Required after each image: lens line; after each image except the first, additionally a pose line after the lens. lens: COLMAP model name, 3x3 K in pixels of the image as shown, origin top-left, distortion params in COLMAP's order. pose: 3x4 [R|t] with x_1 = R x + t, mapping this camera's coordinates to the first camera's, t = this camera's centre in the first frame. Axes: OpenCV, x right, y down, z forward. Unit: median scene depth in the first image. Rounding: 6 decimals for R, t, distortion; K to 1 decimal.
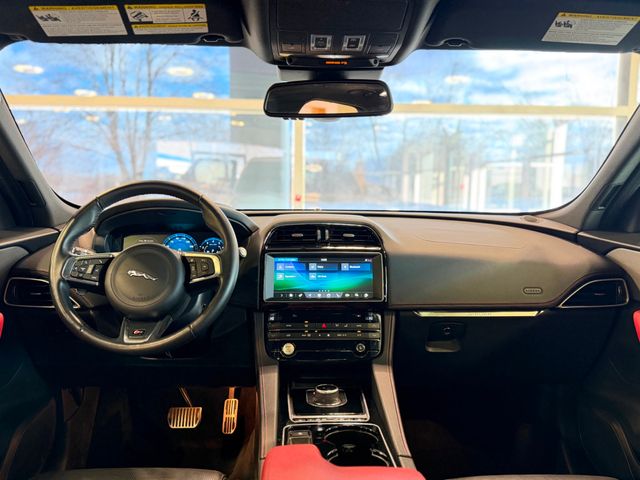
lens RADIAL K [[518.7, 0, 320.2], [0, 518.7, 238.1], [0, 0, 1]] dist [0.005743, 0.001040]
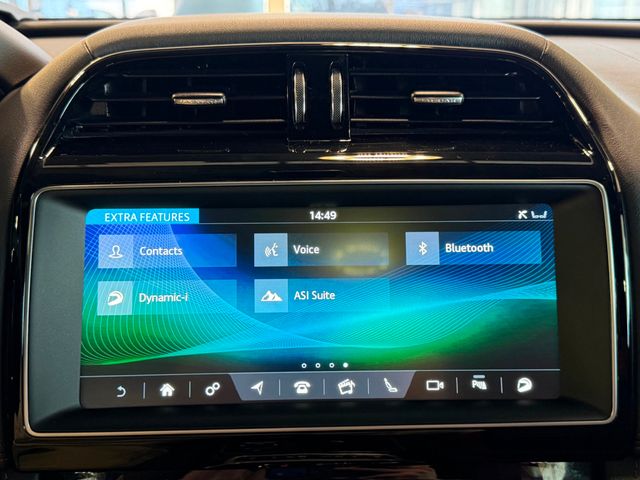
lens RADIAL K [[756.7, 0, 322.2], [0, 756.7, 242.8], [0, 0, 1]] dist [0.039758, 0.000000]
pose [[0.999964, -0.007964, -0.002936, 0.007524], [0.008358, 0.984137, 0.177214, -0.002086], [0.001478, -0.177232, 0.984168, 0.696350]]
